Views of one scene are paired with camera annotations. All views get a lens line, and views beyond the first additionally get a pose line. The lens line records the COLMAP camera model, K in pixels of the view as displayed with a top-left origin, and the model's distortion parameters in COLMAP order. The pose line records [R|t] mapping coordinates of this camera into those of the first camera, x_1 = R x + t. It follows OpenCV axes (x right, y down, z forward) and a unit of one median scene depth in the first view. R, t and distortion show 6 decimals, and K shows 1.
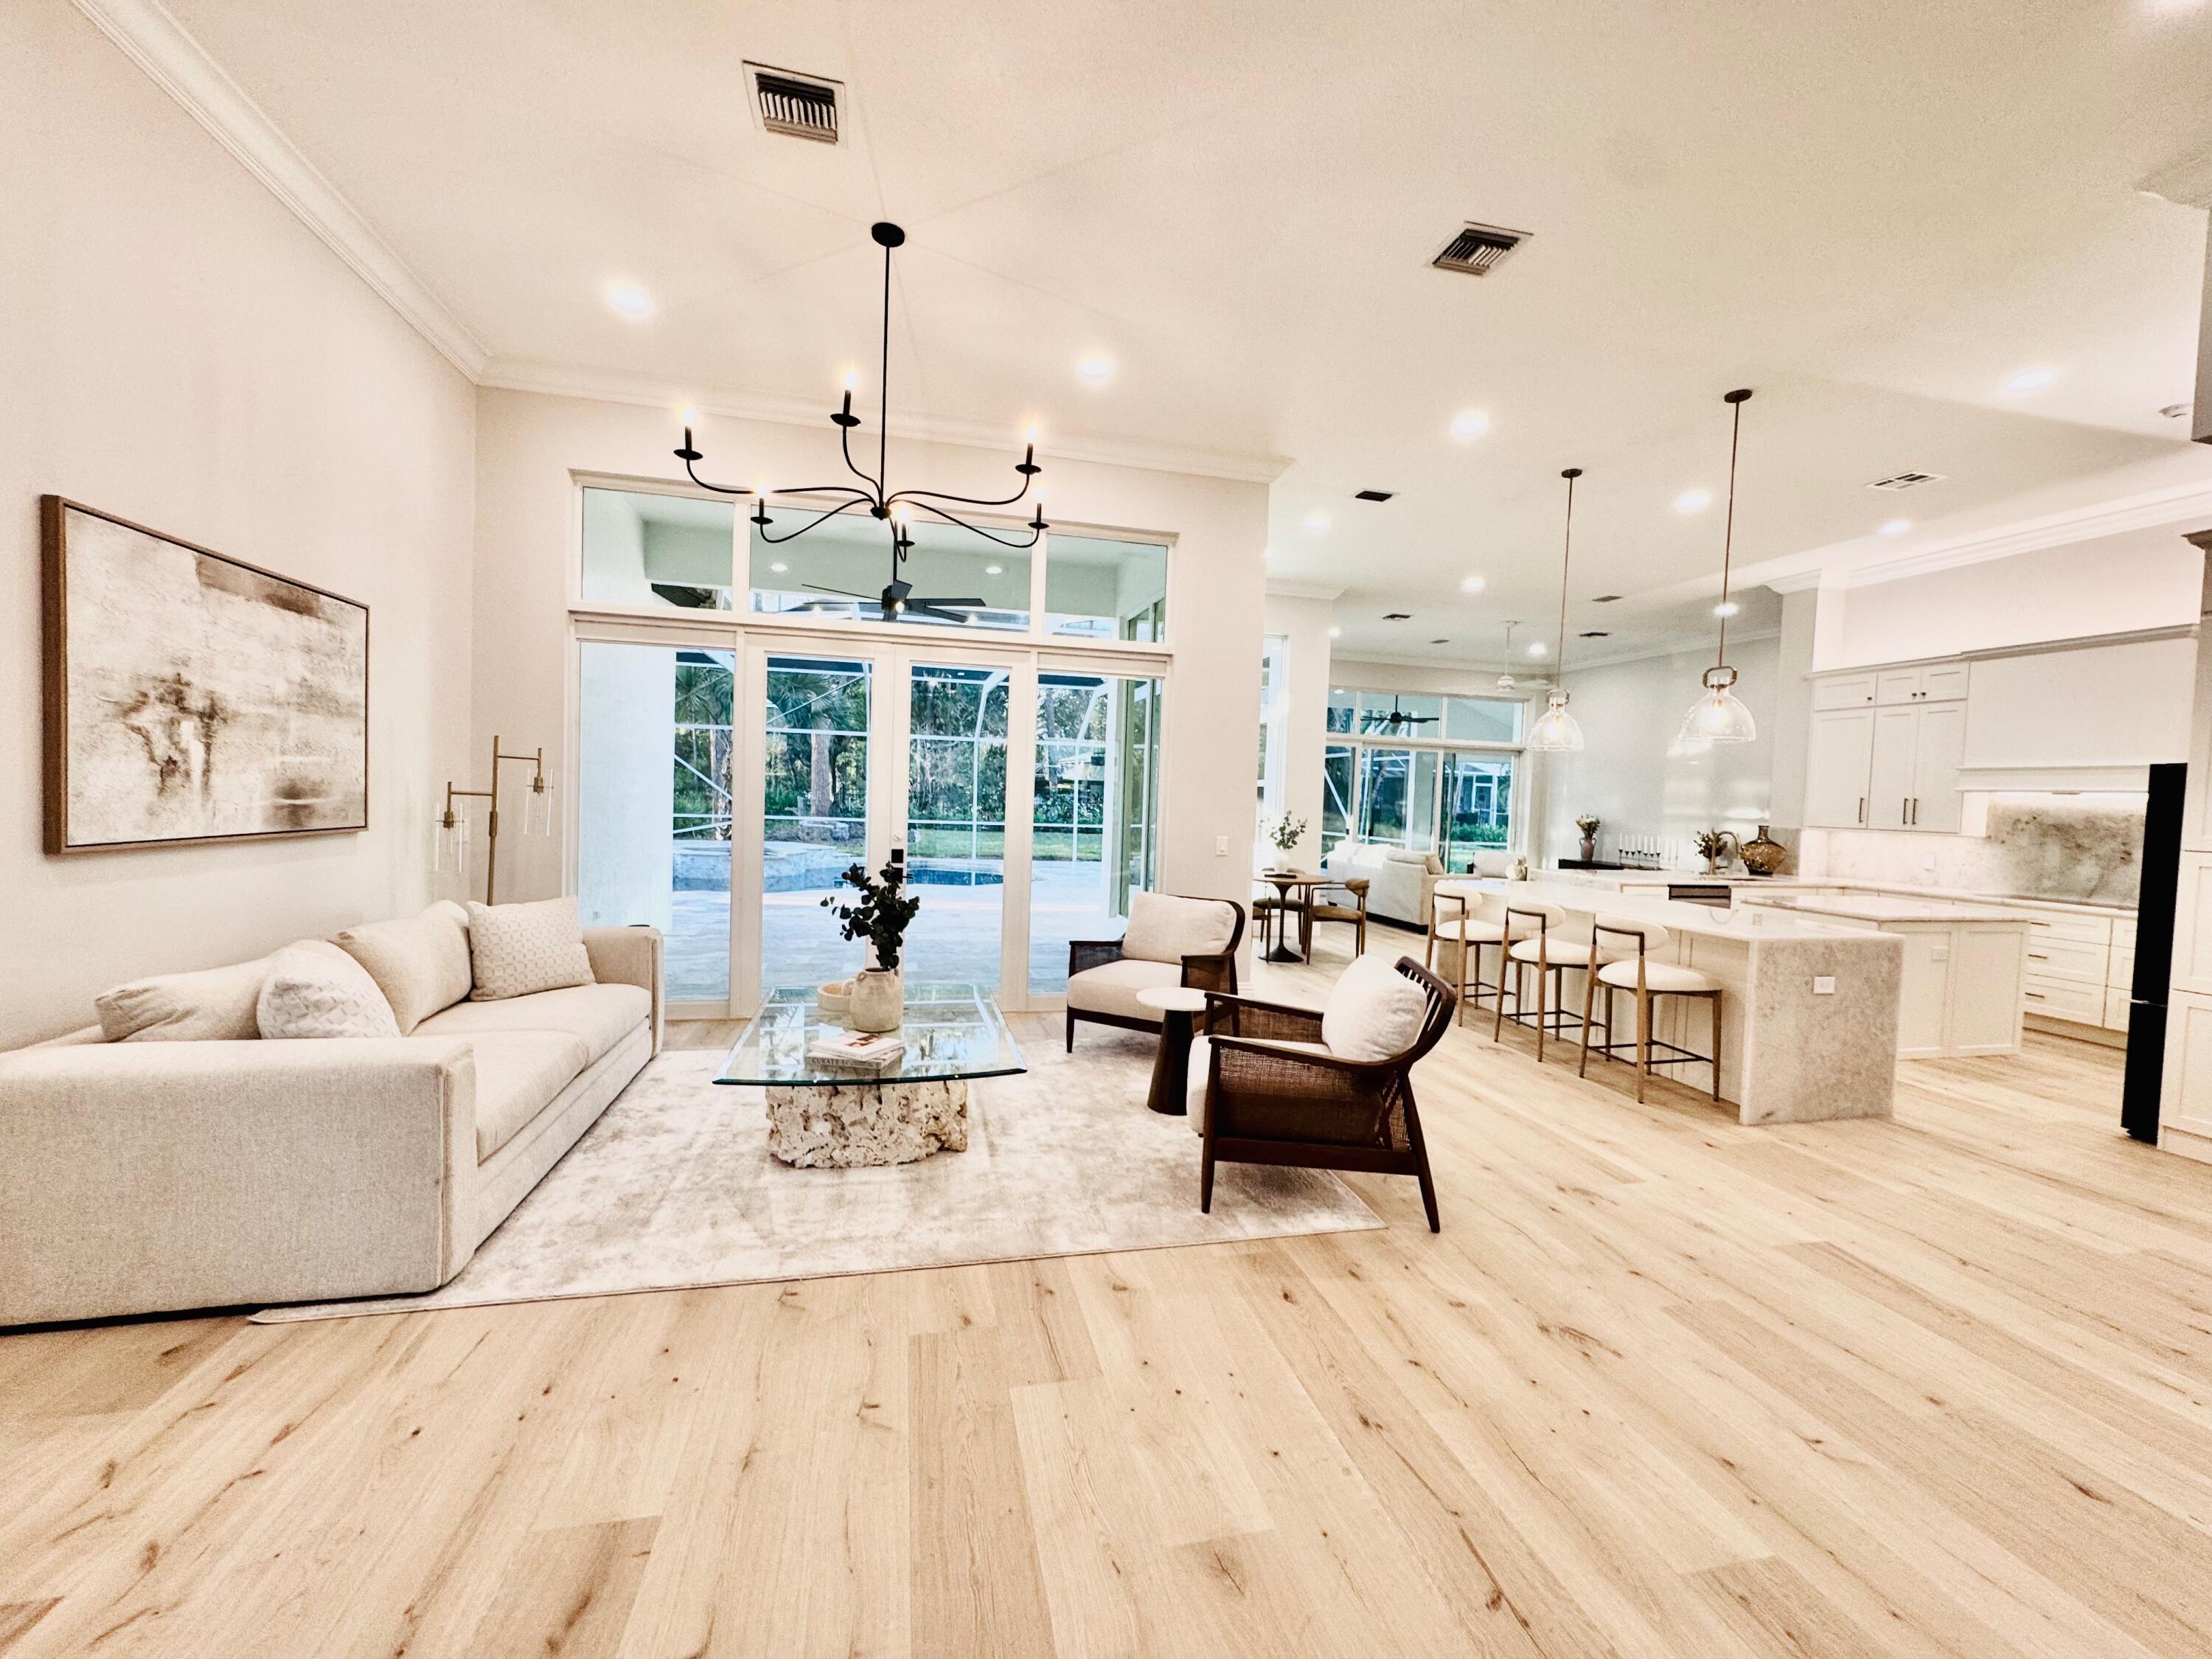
lens RADIAL K [[874.7, 0, 1110.5], [0, 874.7, 824.7], [0, 0, 1]] dist [-0.001940, 0.000086]
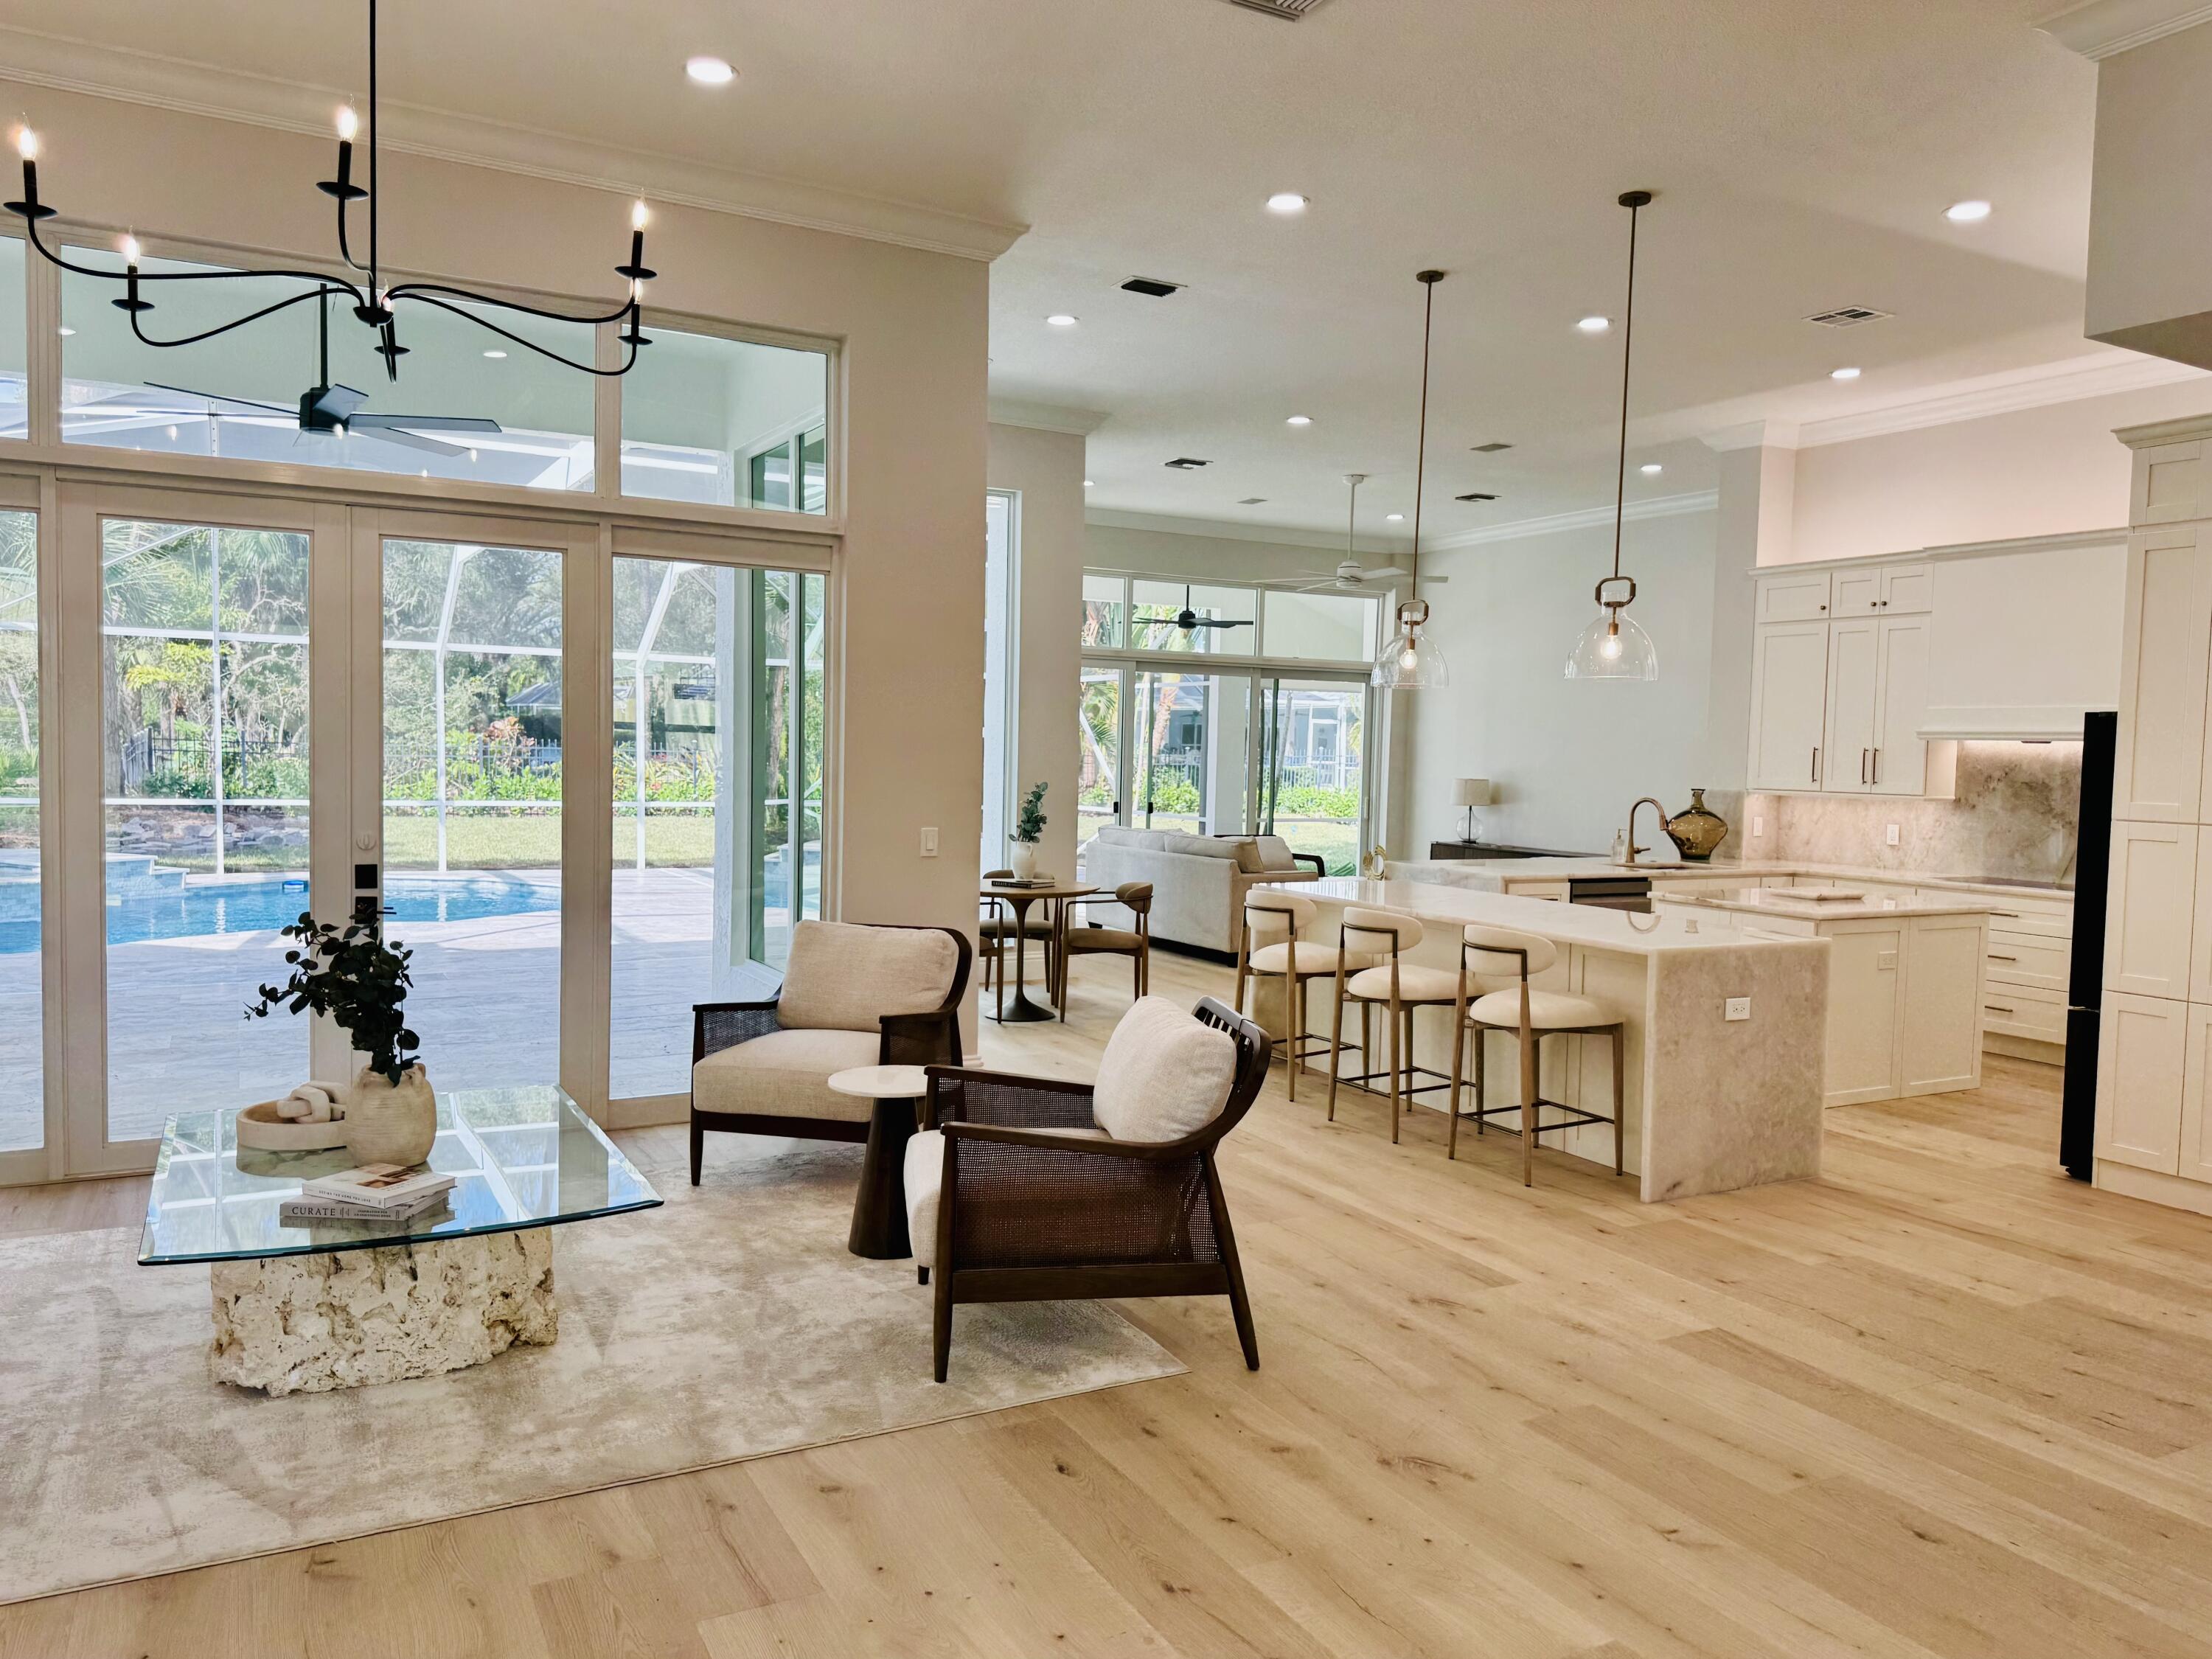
lens RADIAL K [[1565.5, 0, 1106.0], [0, 1565.5, 829.5], [0, 0, 1]] dist [0.023450, -0.004460]
pose [[0.965872, -0.026109, 0.257702, -0.066207], [0.019823, 0.999440, 0.026963, -0.021988], [-0.258262, -0.020934, 0.965848, -0.202332]]
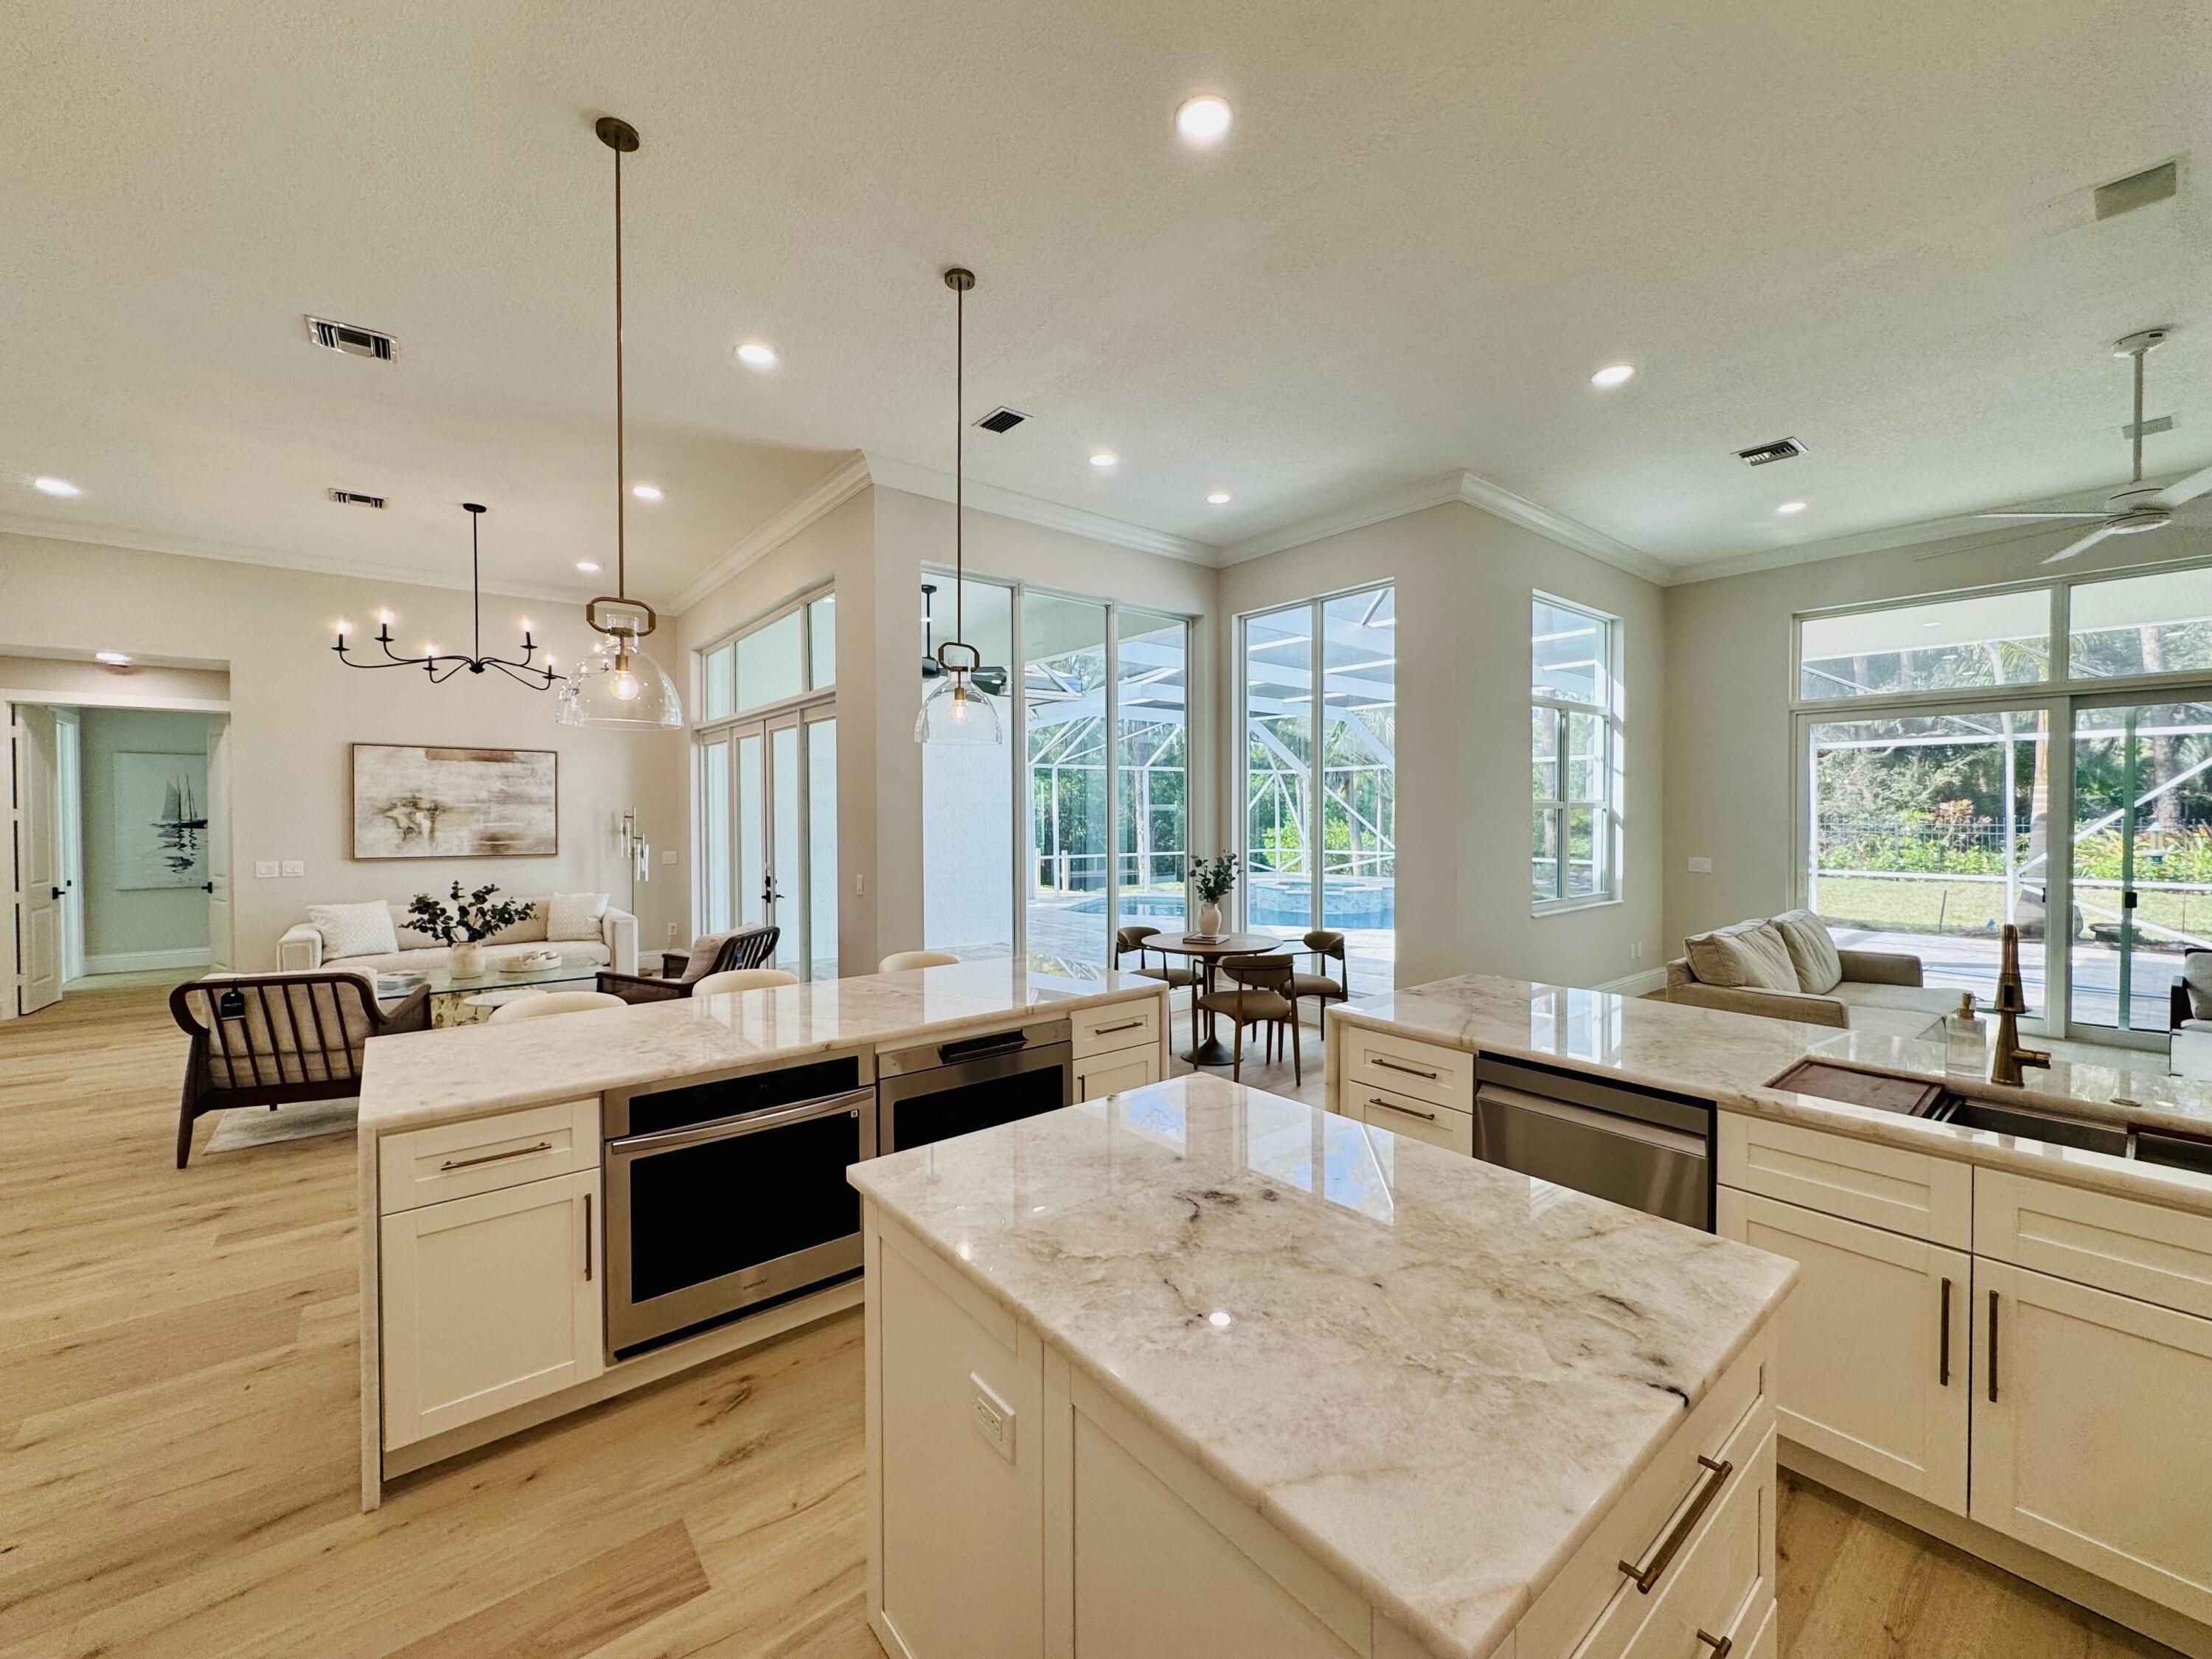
lens RADIAL K [[883.0, 0, 1097.2], [0, 883.0, 821.3], [0, 0, 1]] dist [-0.001424, -0.000285]
pose [[0.429798, -0.028261, -0.902483, 1.897630], [-0.014572, 0.999163, -0.038228, -0.017471], [0.902808, 0.029581, 0.429026, 1.455092]]
